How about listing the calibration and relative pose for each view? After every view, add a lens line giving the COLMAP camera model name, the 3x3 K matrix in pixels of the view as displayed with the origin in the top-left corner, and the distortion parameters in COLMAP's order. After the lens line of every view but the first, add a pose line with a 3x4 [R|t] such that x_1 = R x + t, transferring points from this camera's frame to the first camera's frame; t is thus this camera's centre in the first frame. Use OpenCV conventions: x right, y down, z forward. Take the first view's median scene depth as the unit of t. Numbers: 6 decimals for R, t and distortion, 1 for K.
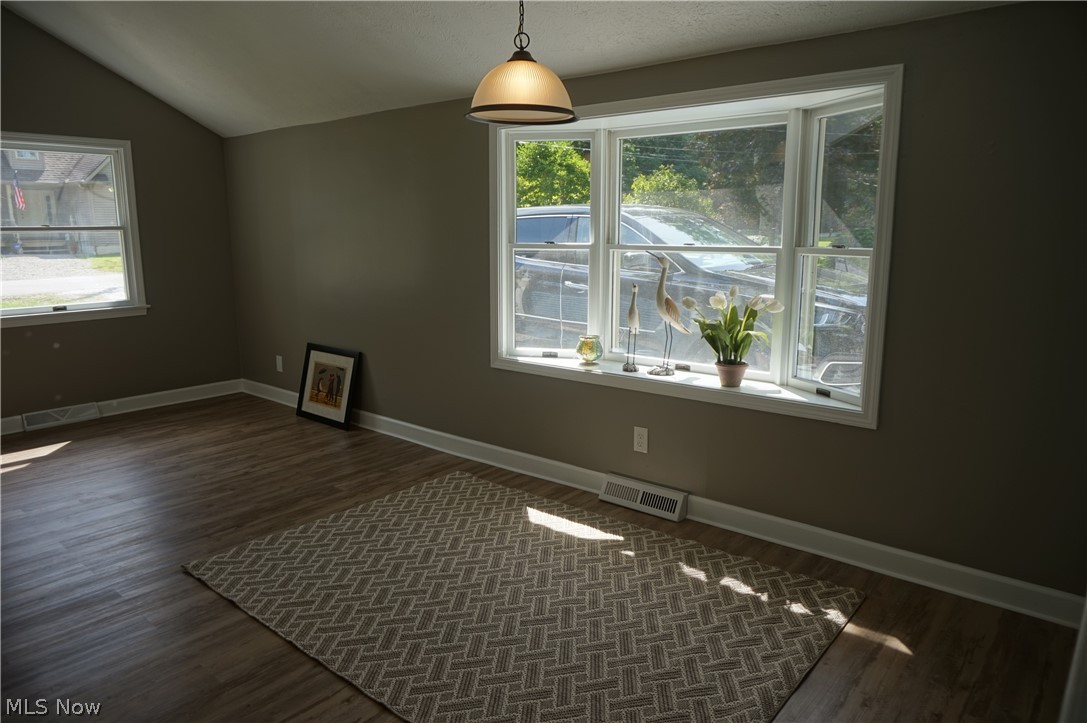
lens RADIAL K [[731.2, 0, 546.5], [0, 731.2, 357.1], [0, 0, 1]] dist [-0.042820, 0.027771]
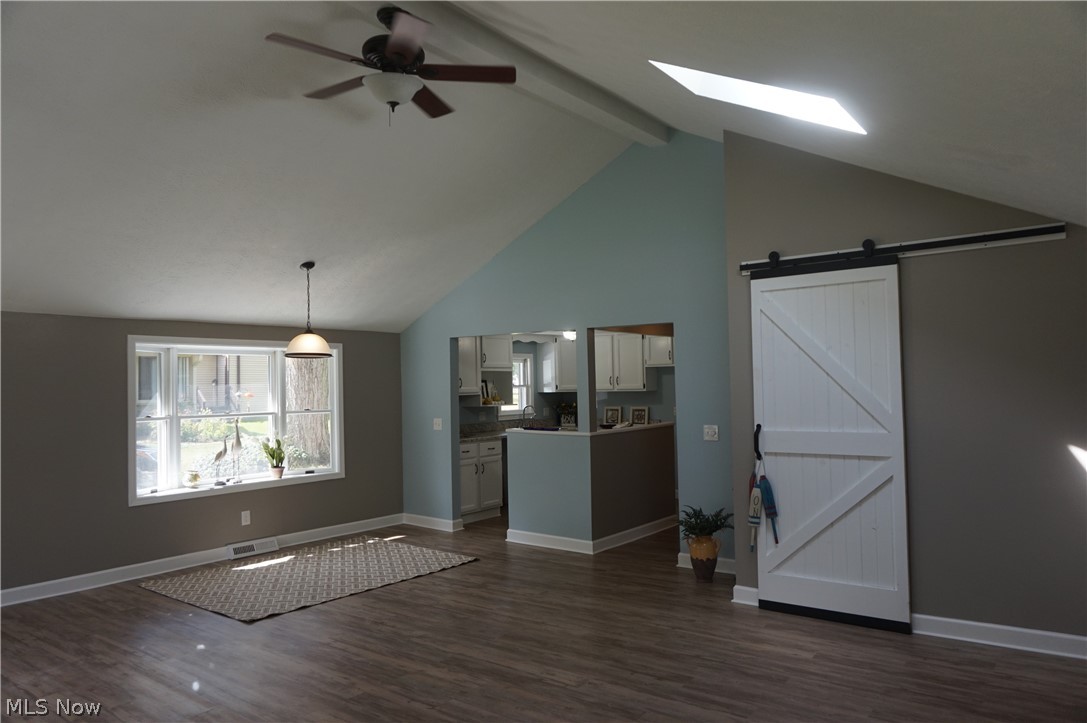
lens RADIAL K [[731.2, 0, 546.5], [0, 731.2, 357.1], [0, 0, 1]] dist [-0.042820, 0.027771]
pose [[-0.056968, 0.045208, 0.997352, -1.261963], [0.197230, 0.979797, -0.033146, -0.053719], [-0.978701, 0.194819, -0.064733, 0.212221]]
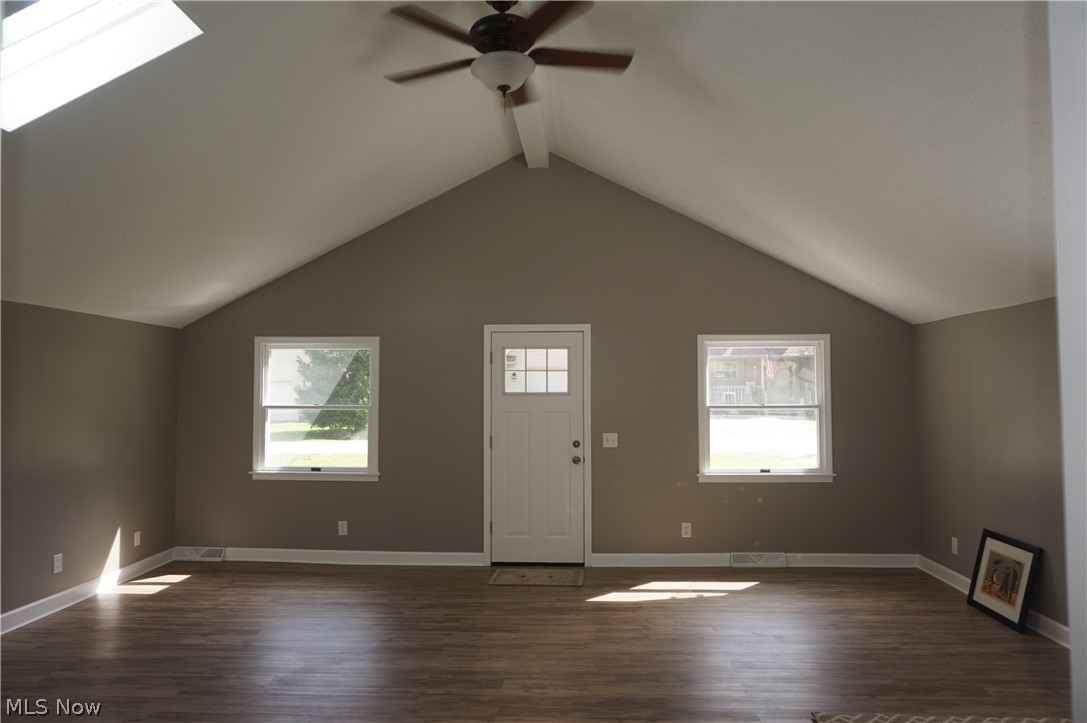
lens RADIAL K [[731.2, 0, 546.5], [0, 731.2, 357.1], [0, 0, 1]] dist [-0.042820, 0.027771]
pose [[0.602191, -0.034673, -0.797599, 0.099270], [-0.143024, 0.978208, -0.150509, -0.016474], [0.785436, 0.204711, 0.584109, -0.061238]]
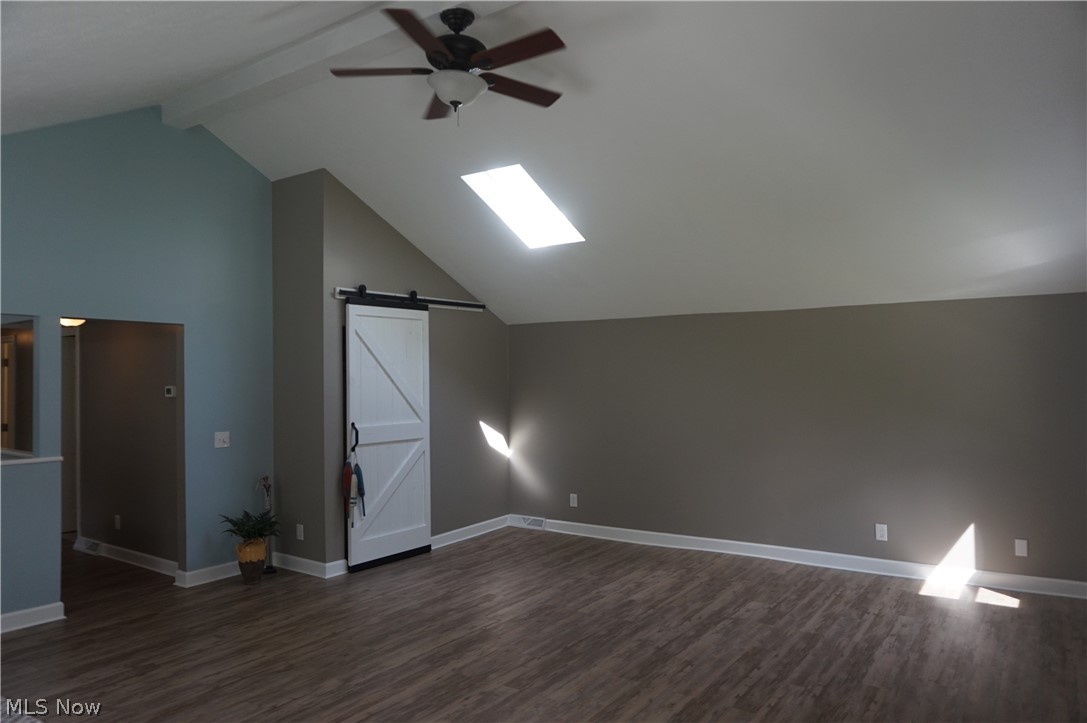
lens RADIAL K [[731.2, 0, 546.5], [0, 731.2, 357.1], [0, 0, 1]] dist [-0.042820, 0.027771]
pose [[-0.995751, 0.013271, -0.091124, -0.510861], [-0.000876, 0.988151, 0.153479, -0.232582], [0.092081, 0.152907, -0.983941, 1.080374]]
